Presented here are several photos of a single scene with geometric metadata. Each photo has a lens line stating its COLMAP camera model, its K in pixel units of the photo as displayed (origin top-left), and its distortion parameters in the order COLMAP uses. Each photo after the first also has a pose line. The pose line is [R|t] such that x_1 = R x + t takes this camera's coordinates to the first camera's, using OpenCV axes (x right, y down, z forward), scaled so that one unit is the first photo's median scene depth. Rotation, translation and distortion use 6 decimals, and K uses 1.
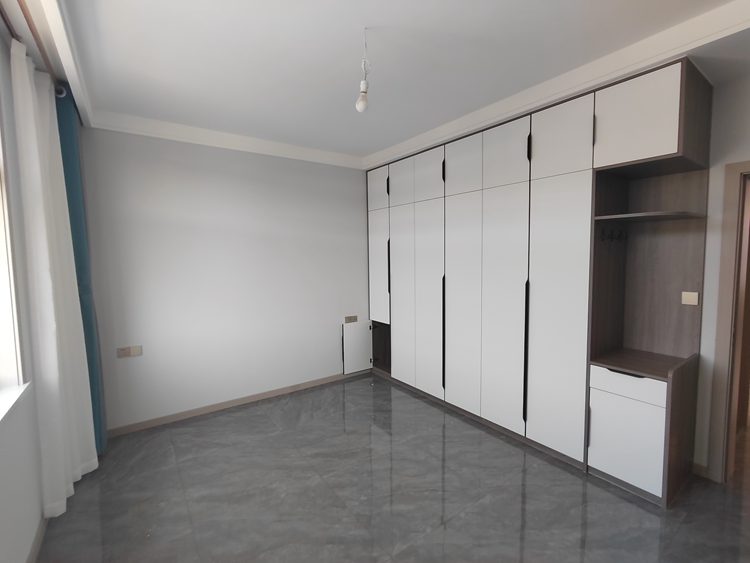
lens RADIAL K [[349.1, 0, 376.1], [0, 349.1, 278.6], [0, 0, 1]] dist [0.004240, 0.001401]
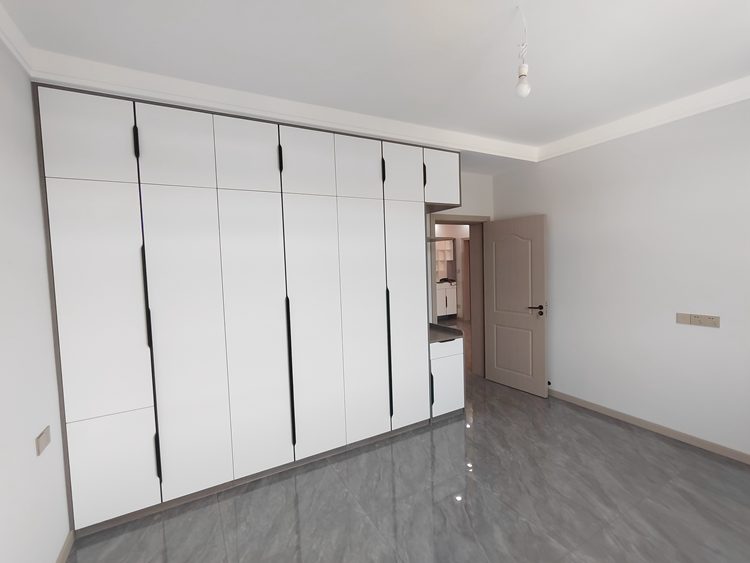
lens RADIAL K [[340.6, 0, 375.0], [0, 340.6, 281.5], [0, 0, 1]] dist [-0.000422, 0.000276]
pose [[0.119062, -0.046662, 0.991790, -0.652523], [0.107604, 0.993618, 0.033831, -0.058256], [-0.987039, 0.102692, 0.123323, 0.912176]]
